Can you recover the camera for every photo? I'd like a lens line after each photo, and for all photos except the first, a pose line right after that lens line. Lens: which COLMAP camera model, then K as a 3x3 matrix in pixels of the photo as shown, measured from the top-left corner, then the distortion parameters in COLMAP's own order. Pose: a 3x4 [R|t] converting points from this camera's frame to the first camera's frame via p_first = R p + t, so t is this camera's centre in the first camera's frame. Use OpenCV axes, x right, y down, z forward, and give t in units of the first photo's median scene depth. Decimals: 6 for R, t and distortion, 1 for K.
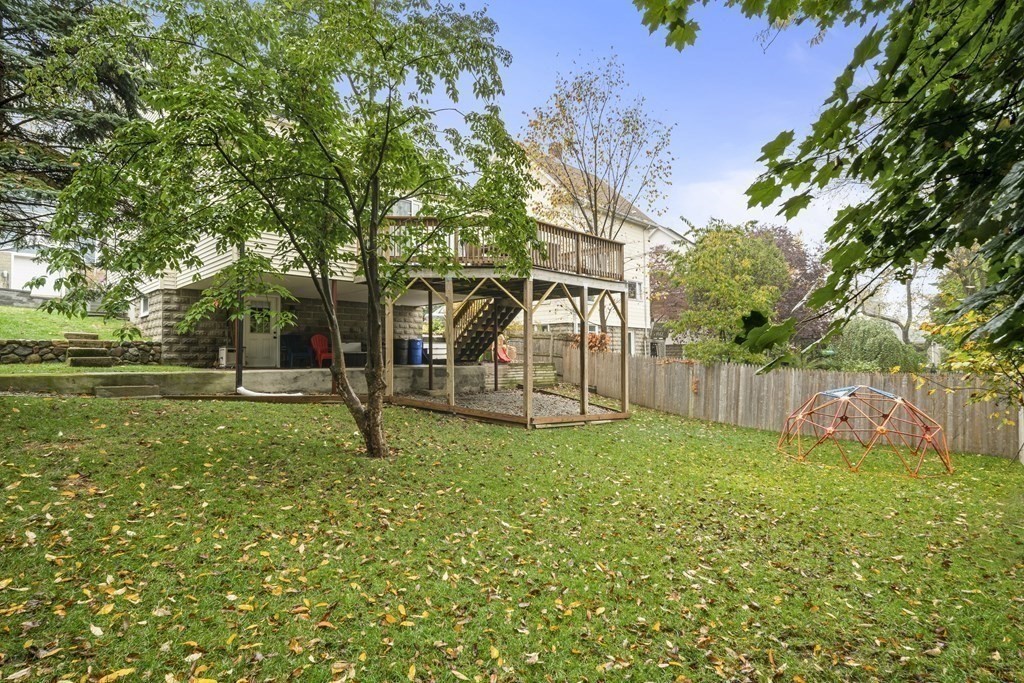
lens RADIAL K [[495.5, 0, 511.9], [0, 495.5, 372.5], [0, 0, 1]] dist [0.032991, 0.000283]
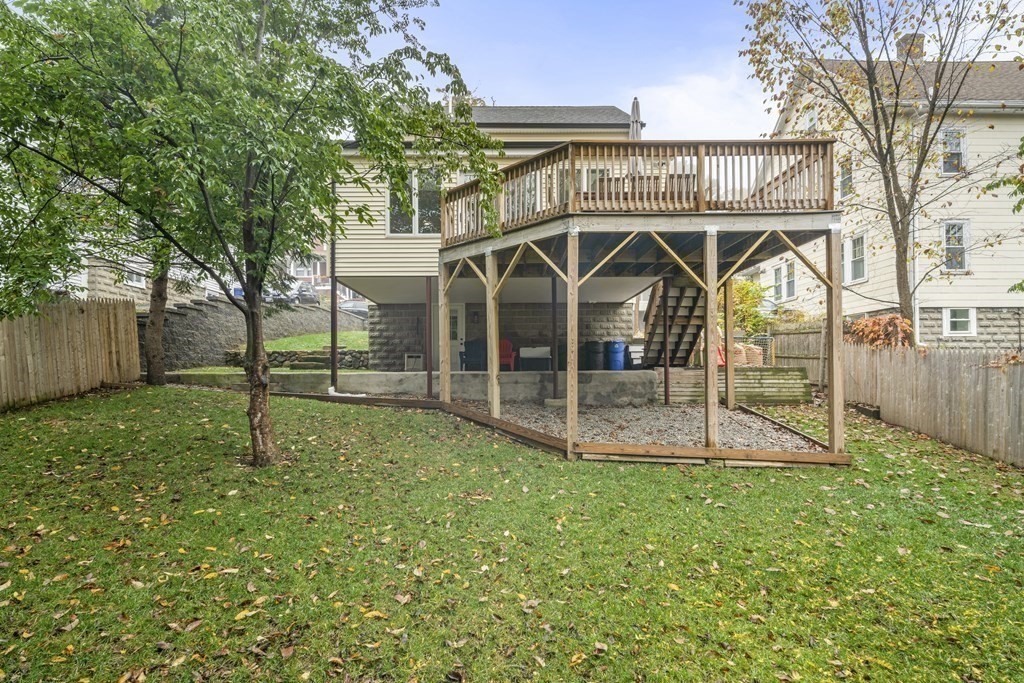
lens RADIAL K [[495.5, 0, 511.9], [0, 495.5, 372.5], [0, 0, 1]] dist [0.032991, 0.000283]
pose [[0.739304, -0.002065, -0.673368, 0.333725], [-0.018332, 0.999563, -0.023193, 0.012278], [0.673122, 0.029491, 0.738943, 0.358590]]
